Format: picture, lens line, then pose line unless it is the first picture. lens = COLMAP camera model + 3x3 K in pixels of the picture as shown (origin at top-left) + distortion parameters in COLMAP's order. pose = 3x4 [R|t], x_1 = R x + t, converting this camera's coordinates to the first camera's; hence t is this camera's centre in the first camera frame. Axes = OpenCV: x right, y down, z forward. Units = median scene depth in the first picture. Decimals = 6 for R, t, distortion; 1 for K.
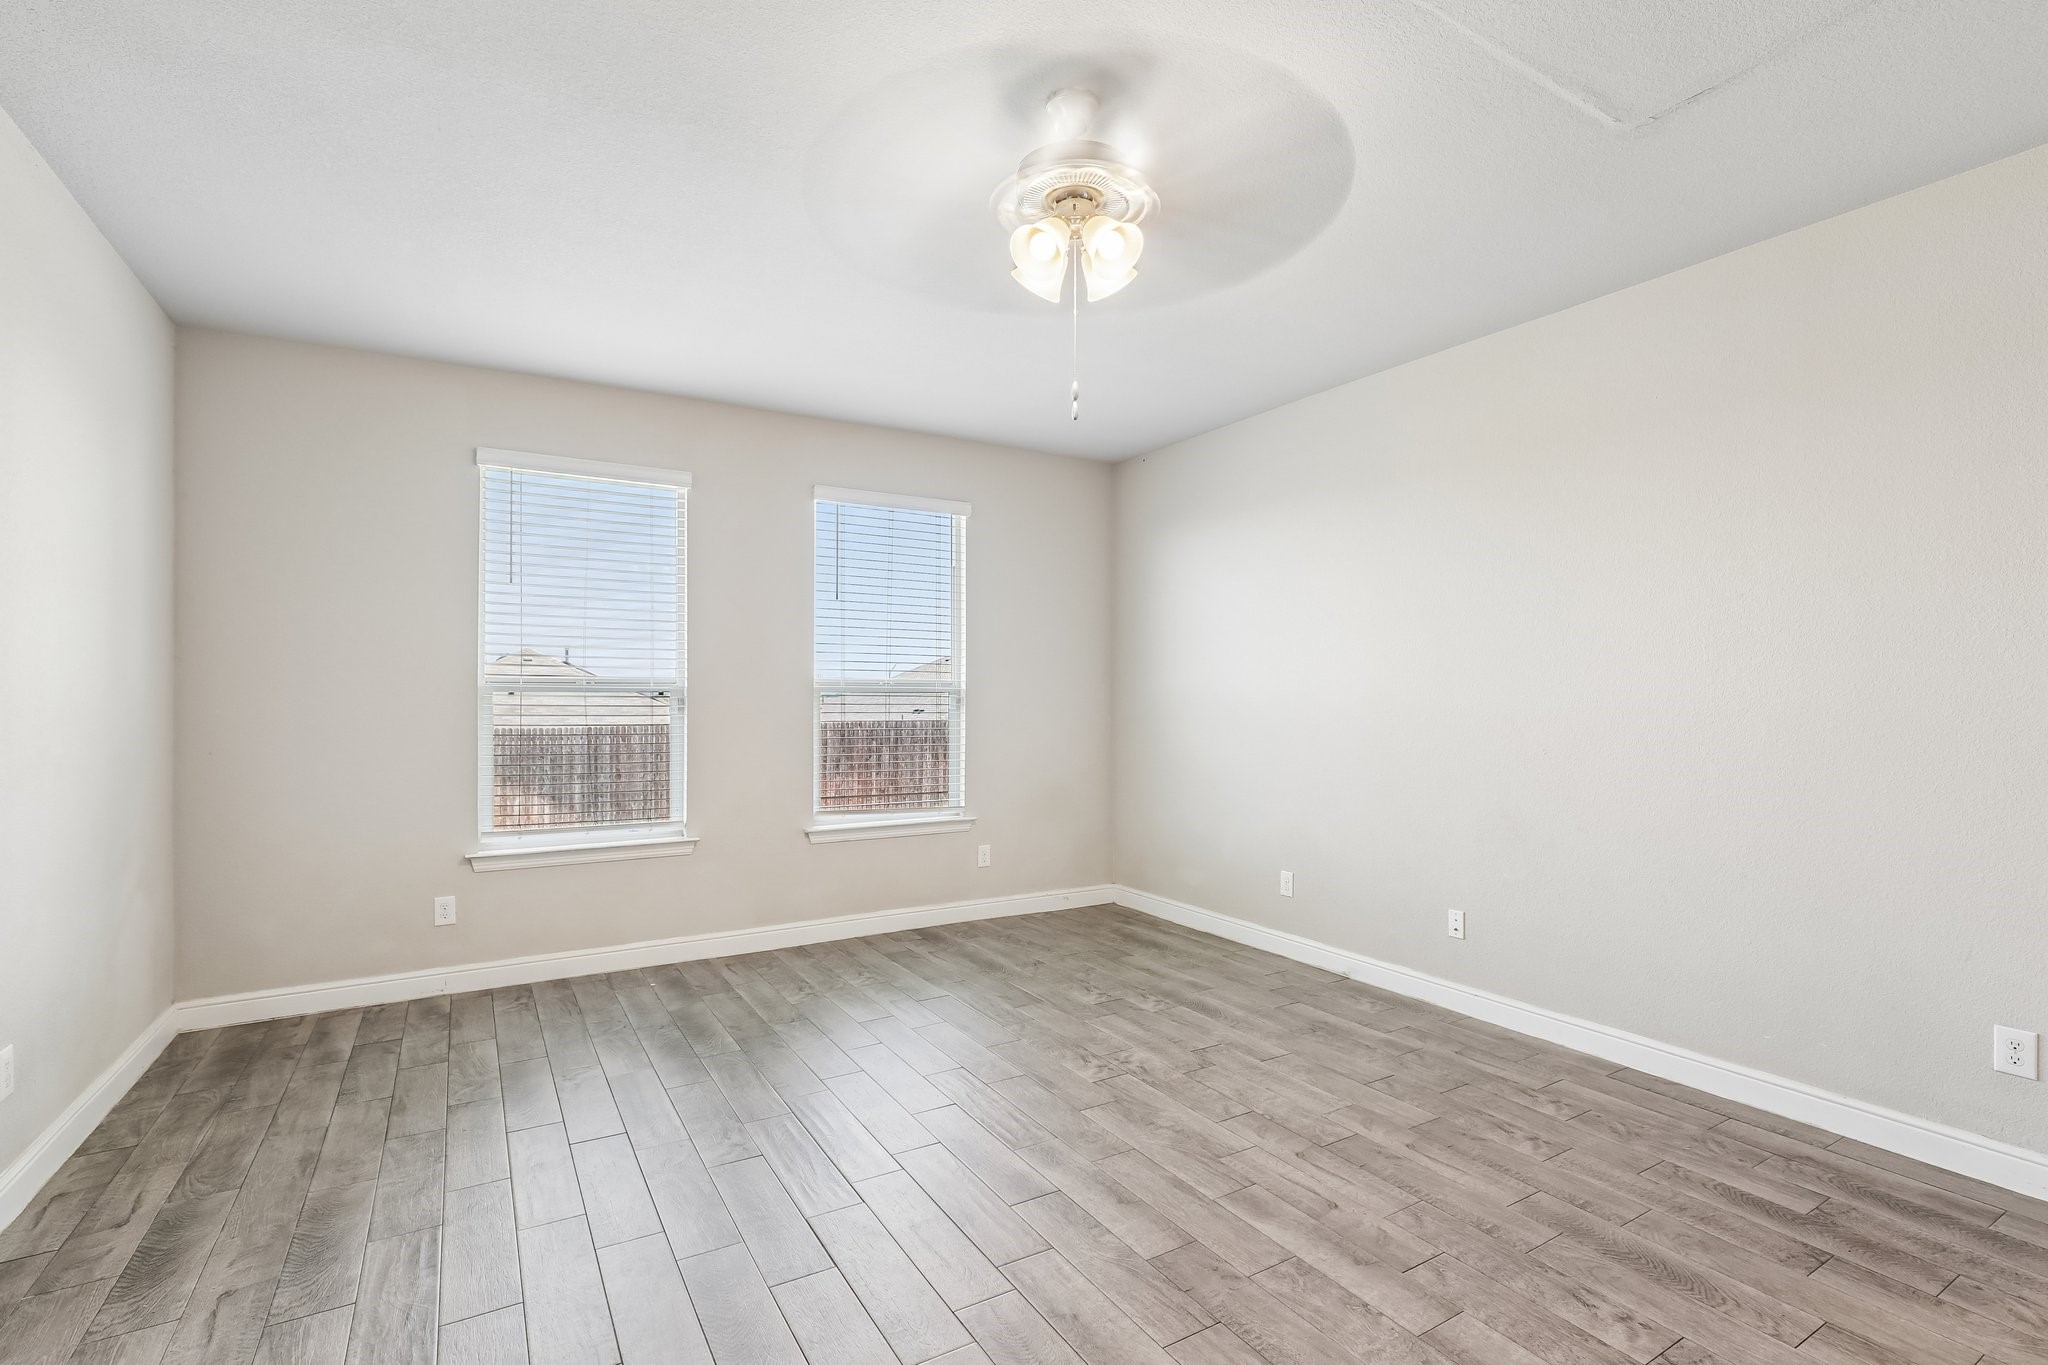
lens RADIAL K [[948.9, 0, 1015.9], [0, 948.9, 690.9], [0, 0, 1]] dist [-0.013704, 0.002892]
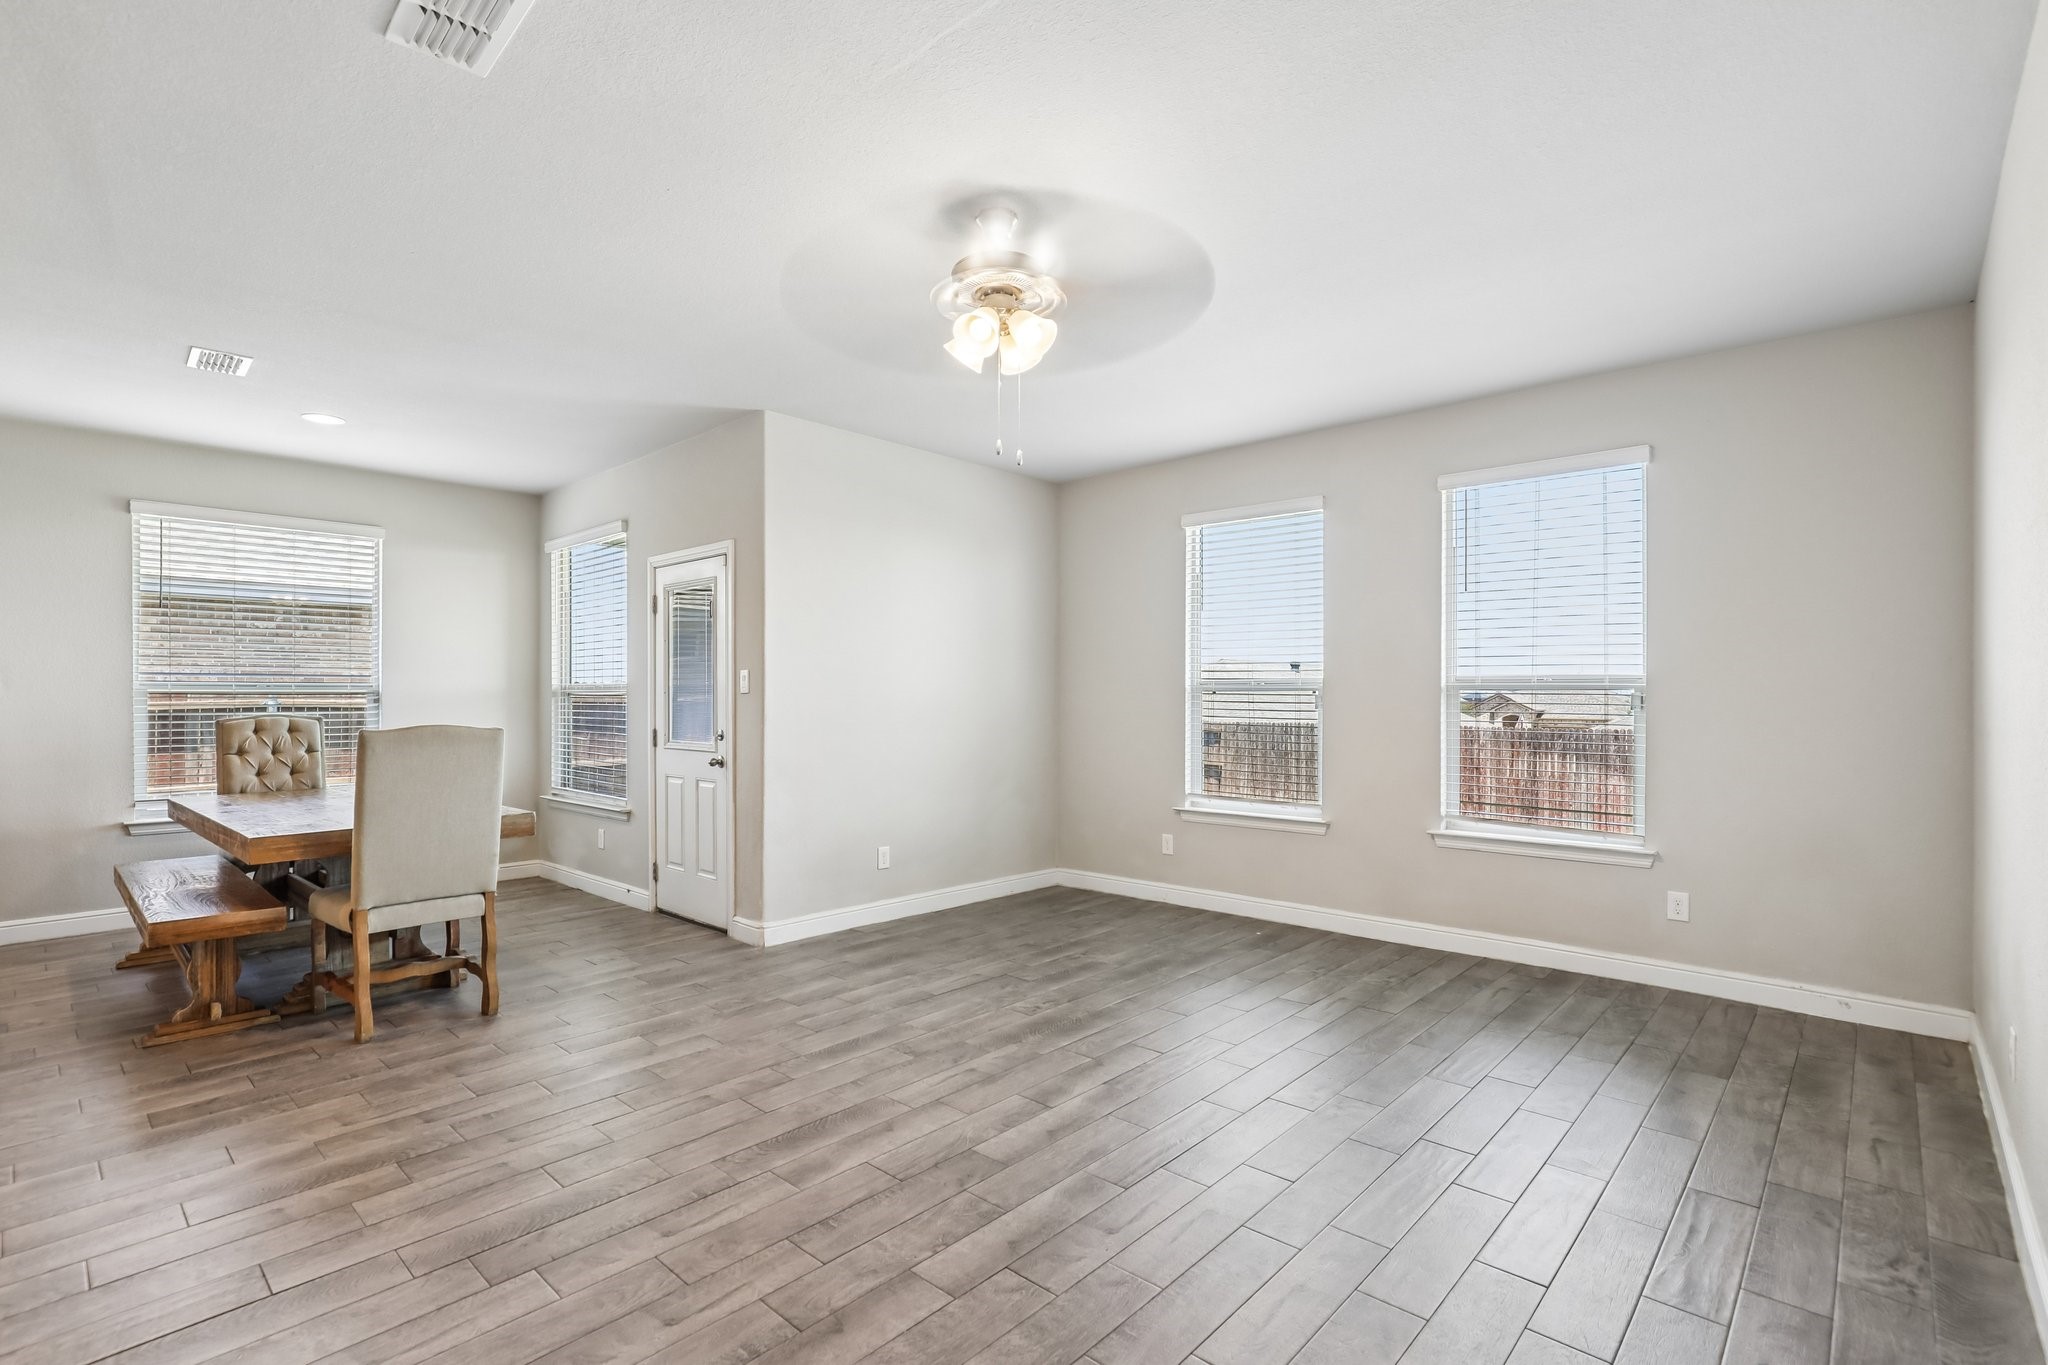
lens RADIAL K [[948.9, 0, 1022.2], [0, 948.9, 700.0], [0, 0, 1]] dist [-0.013704, 0.002892]
pose [[0.283835, 0.005388, -0.958858, 0.641784], [0.005310, 0.999960, 0.007191, 0.001643], [0.958859, -0.007133, 0.283795, 0.341399]]
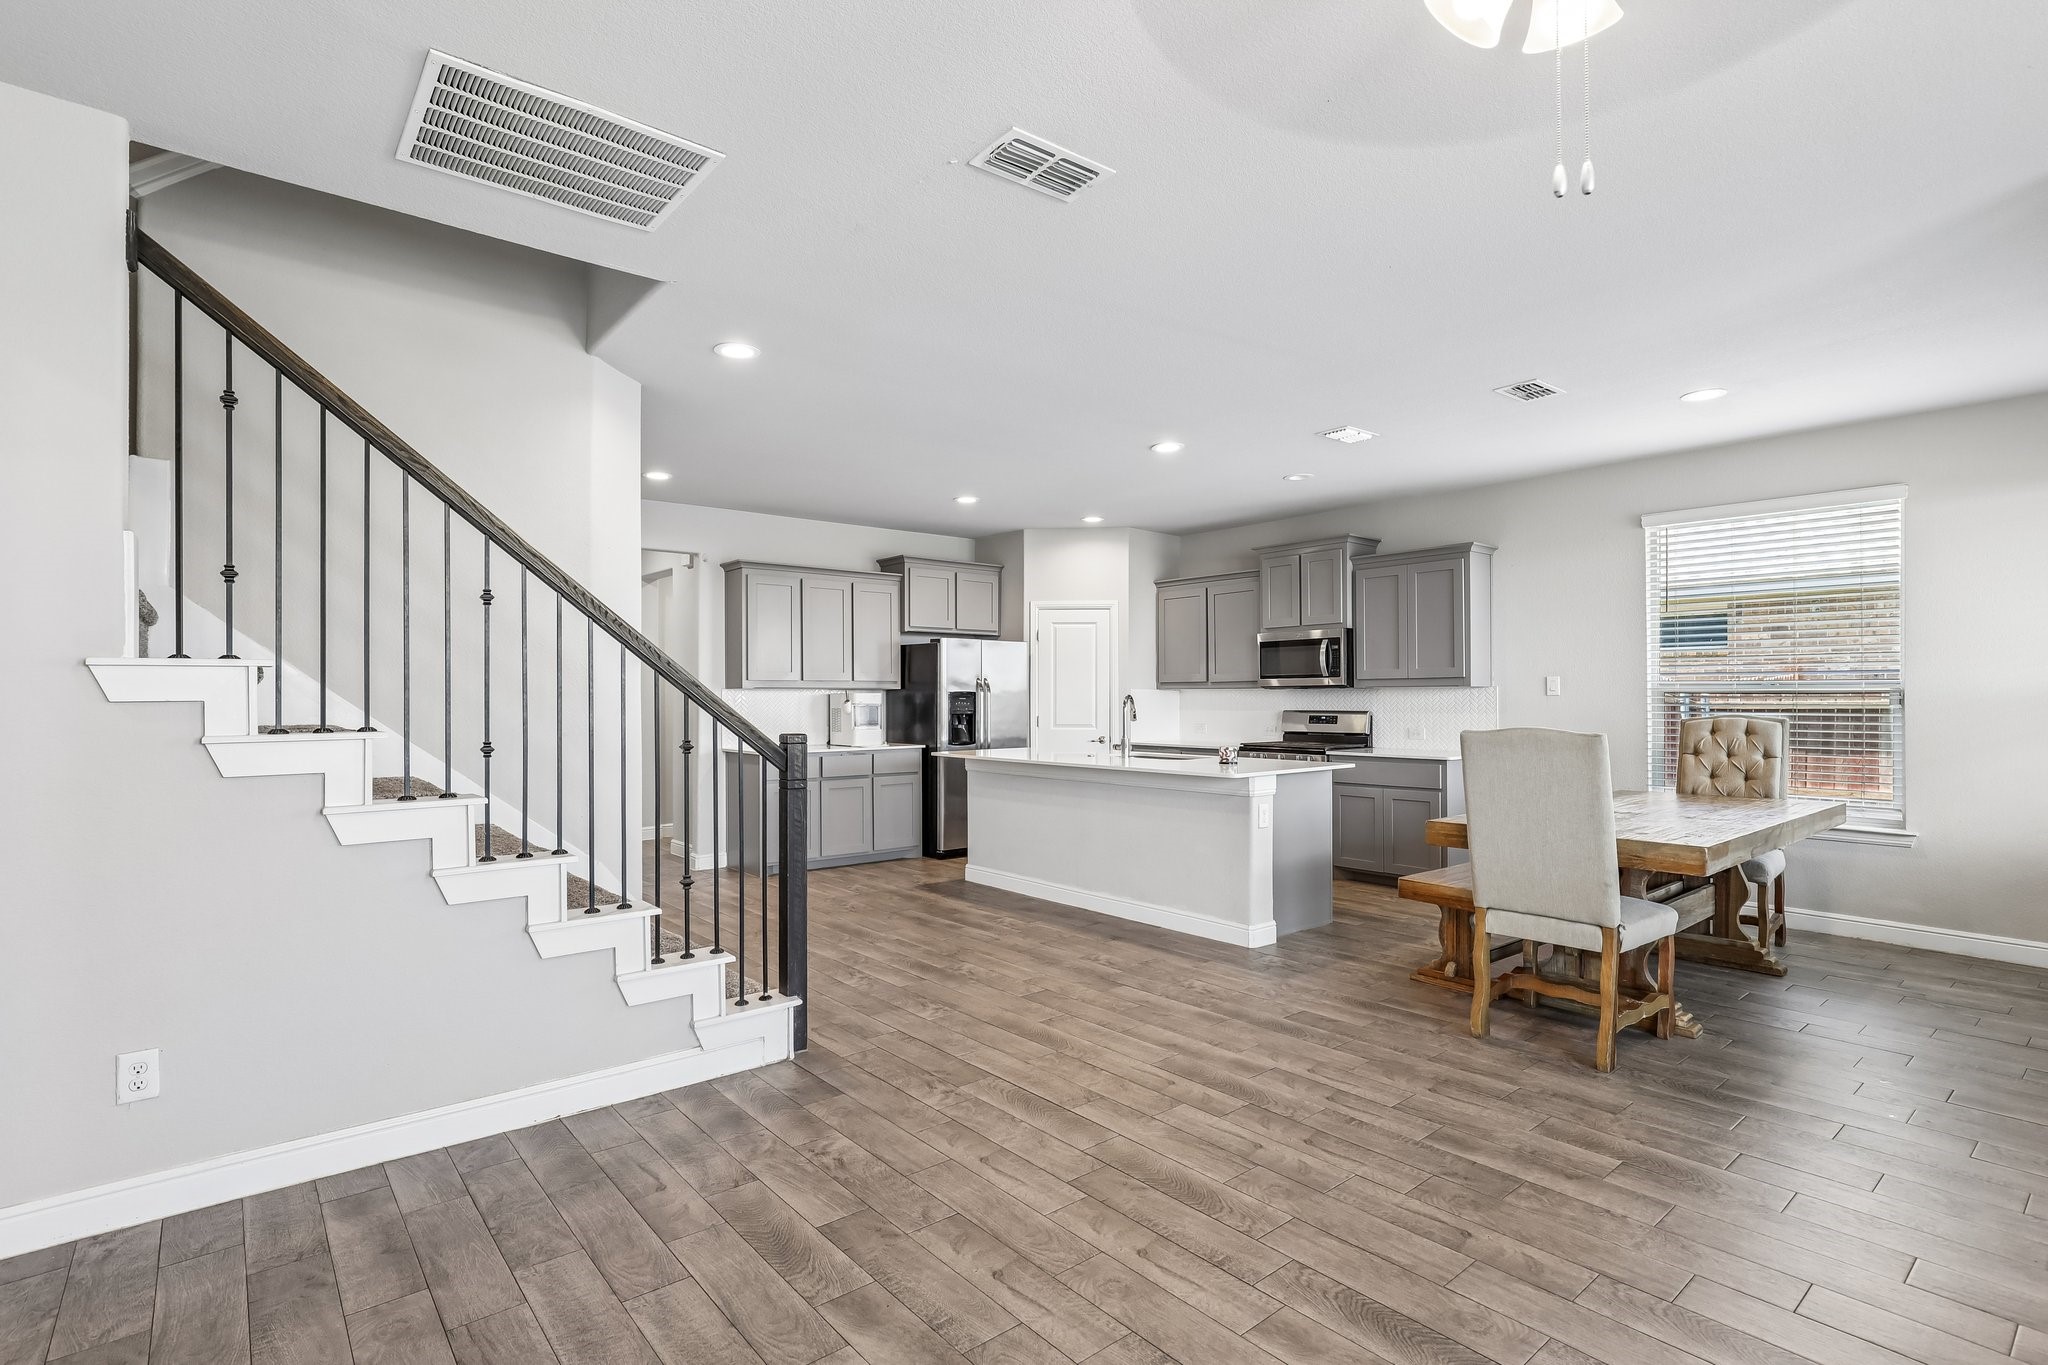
lens RADIAL K [[975.2, 0, 1010.9], [0, 975.2, 687.2], [0, 0, 1]] dist [-0.019928, 0.006494]
pose [[-0.988456, -0.000568, -0.151510, 0.252651], [0.001745, 0.999884, -0.015131, 0.006462], [0.151501, -0.015221, -0.988340, 0.782260]]
